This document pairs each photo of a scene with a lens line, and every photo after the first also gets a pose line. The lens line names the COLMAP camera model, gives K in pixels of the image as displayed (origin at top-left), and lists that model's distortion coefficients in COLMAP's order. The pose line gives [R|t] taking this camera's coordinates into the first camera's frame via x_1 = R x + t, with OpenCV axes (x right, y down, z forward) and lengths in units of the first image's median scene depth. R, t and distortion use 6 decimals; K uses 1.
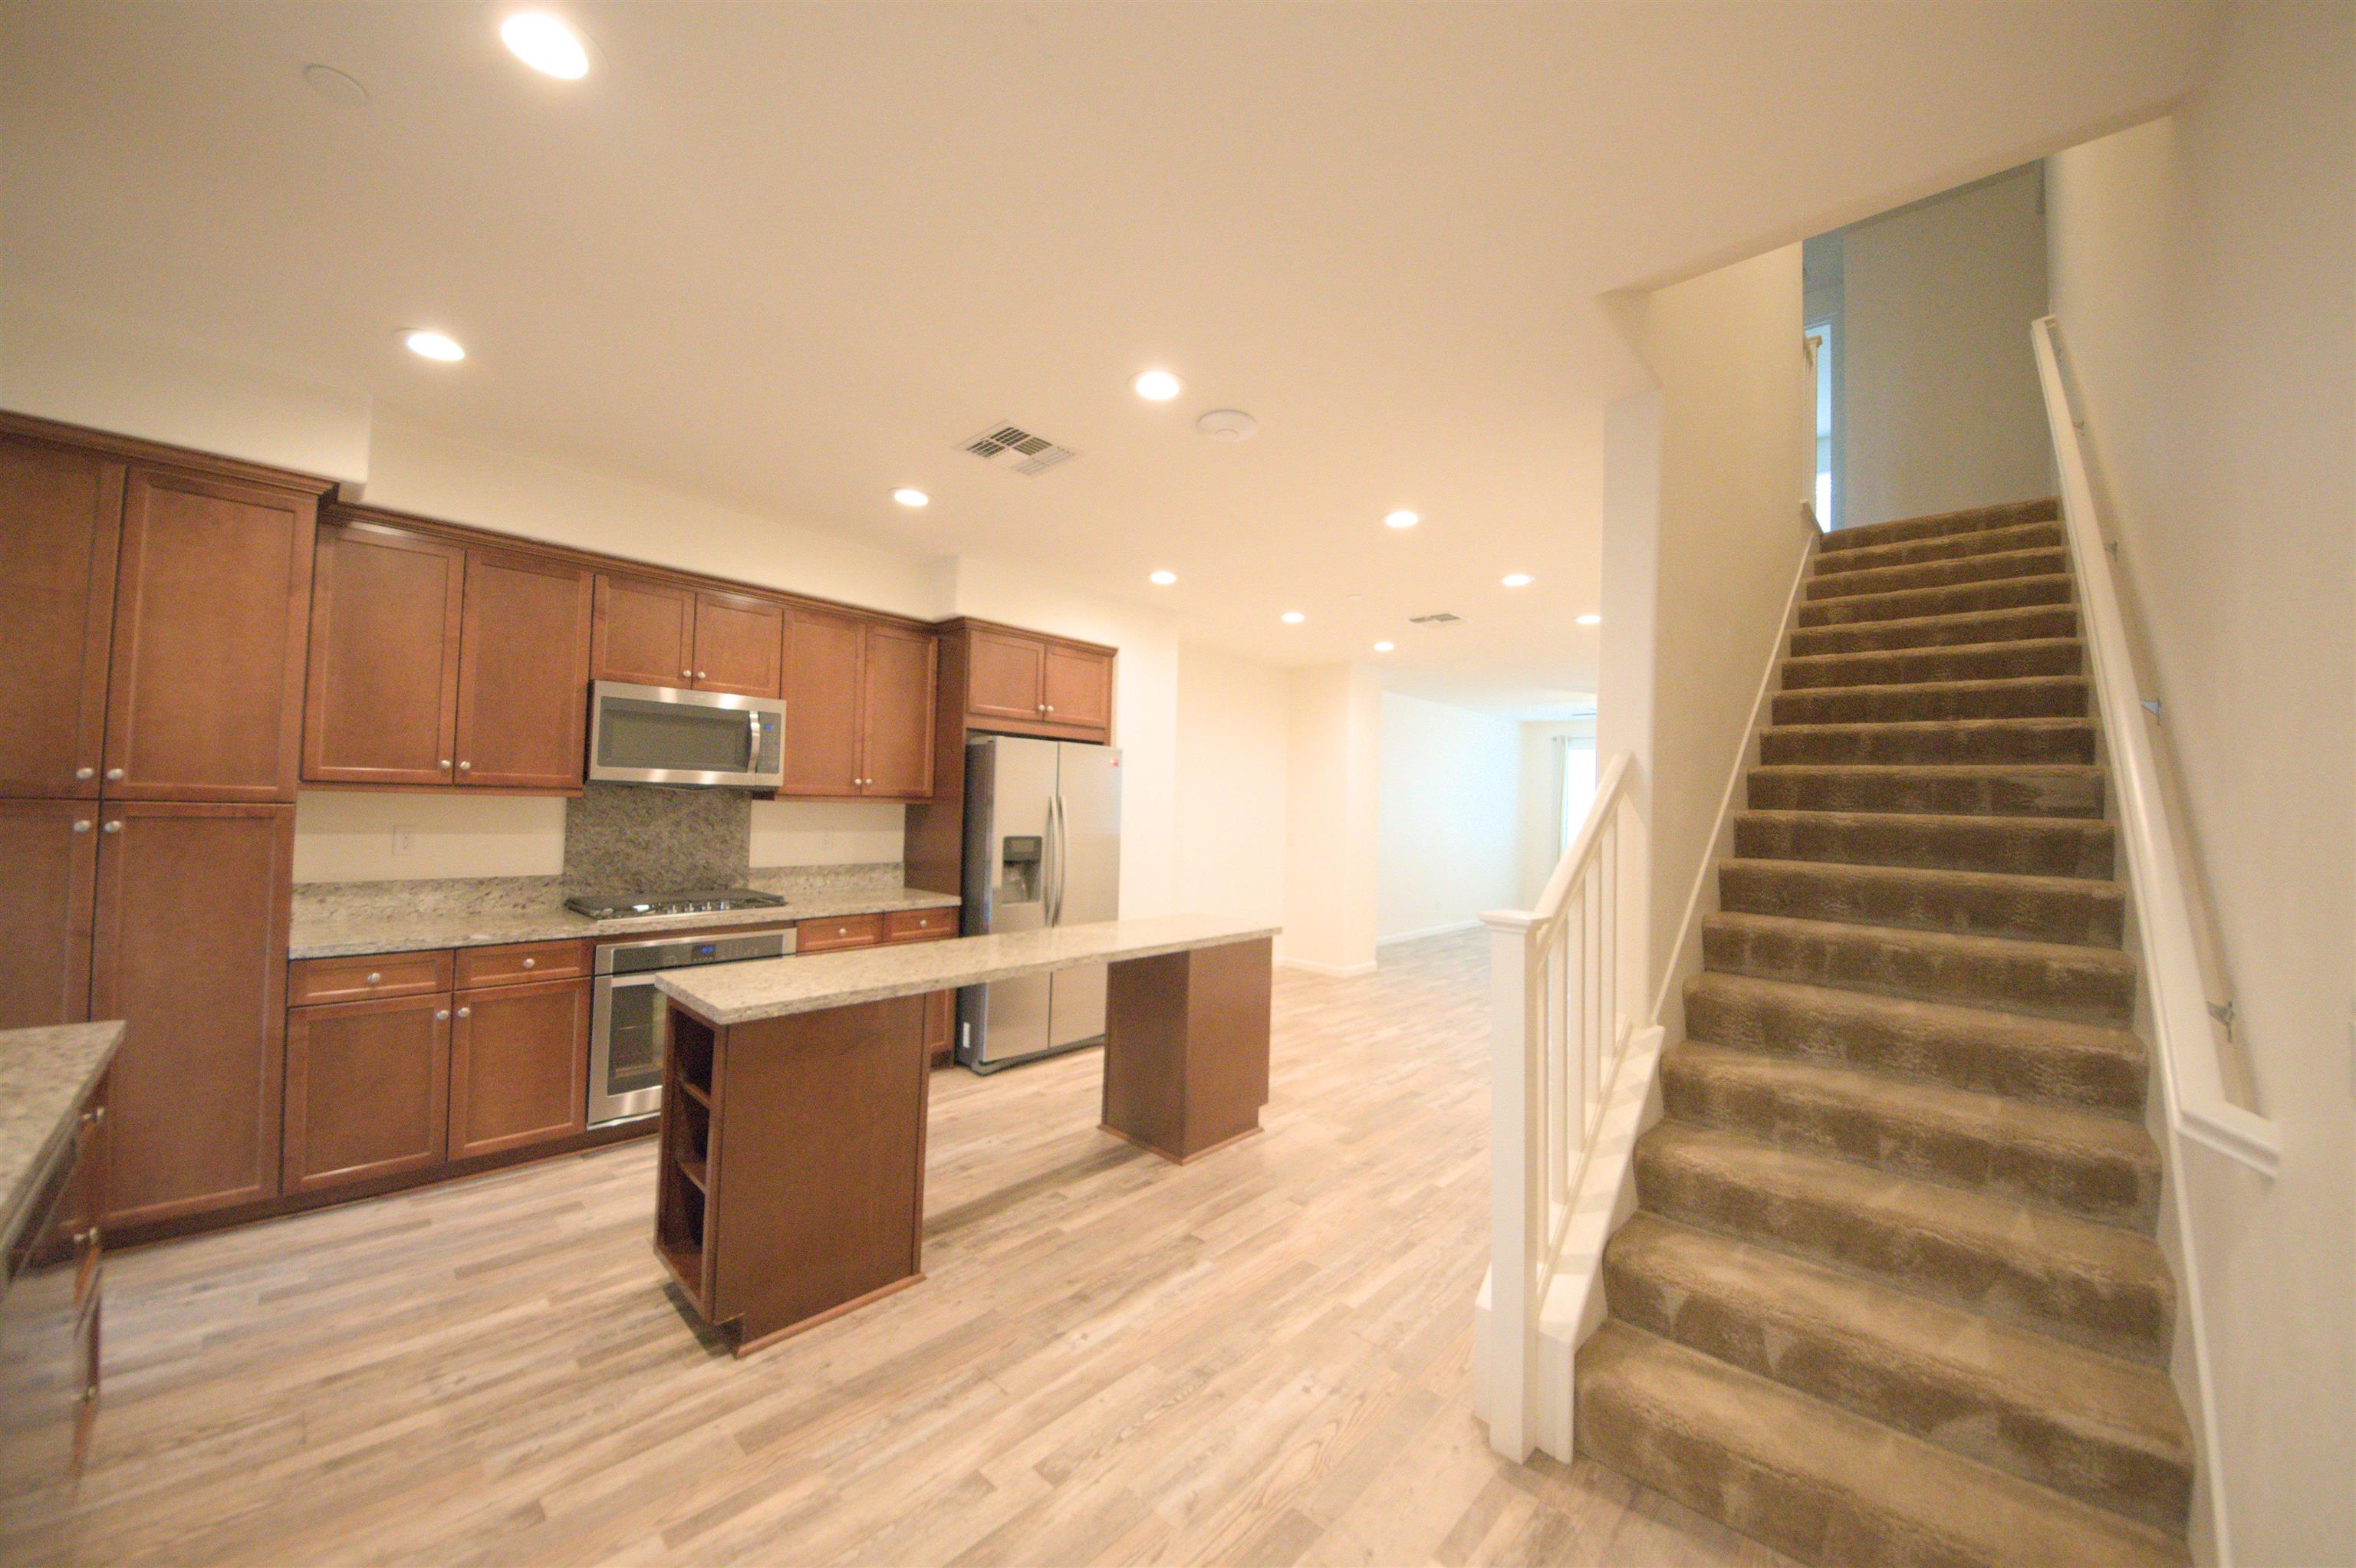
lens RADIAL K [[845.5, 0, 1179.2], [0, 845.5, 778.2], [0, 0, 1]] dist [0.016707, -0.014617]
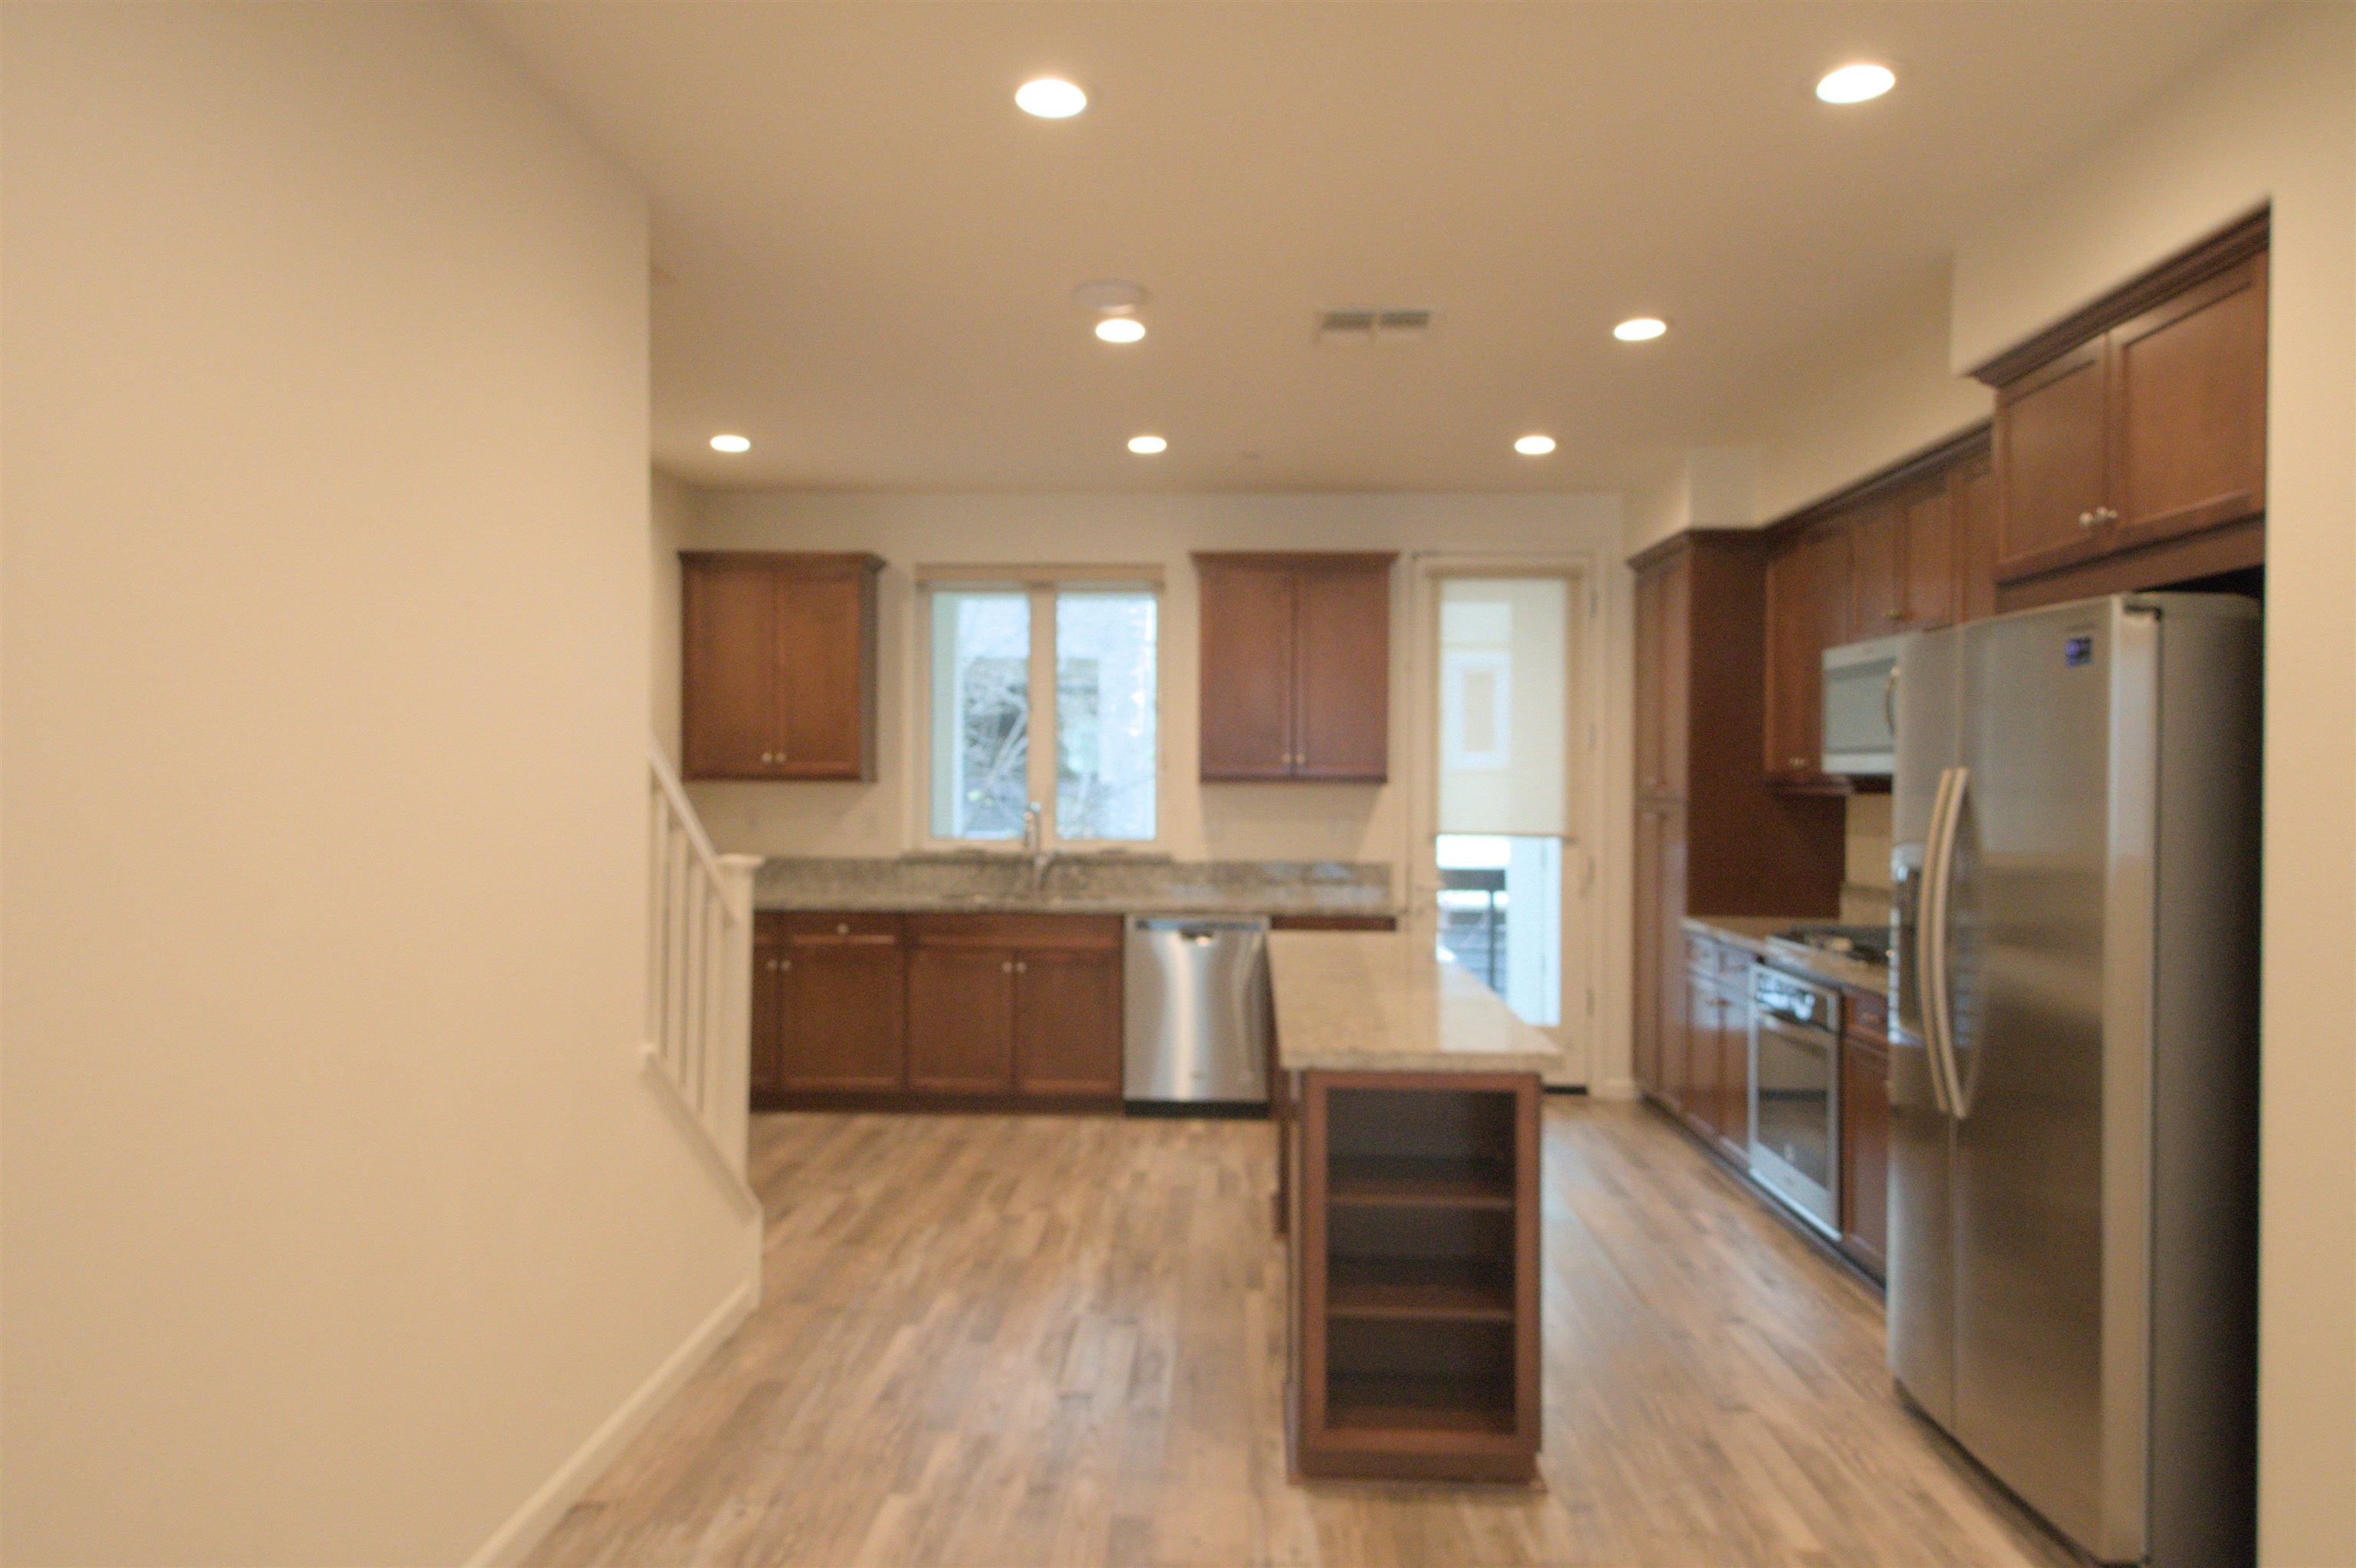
lens RADIAL K [[1539.5, 0, 1176.4], [0, 1539.5, 783.4], [0, 0, 1]] dist [0.047214, -0.000282]
pose [[-0.758587, -0.032552, -0.650758, 1.020524], [-0.010083, 0.999218, -0.038228, 0.102652], [0.651494, -0.022438, -0.758322, 2.325480]]
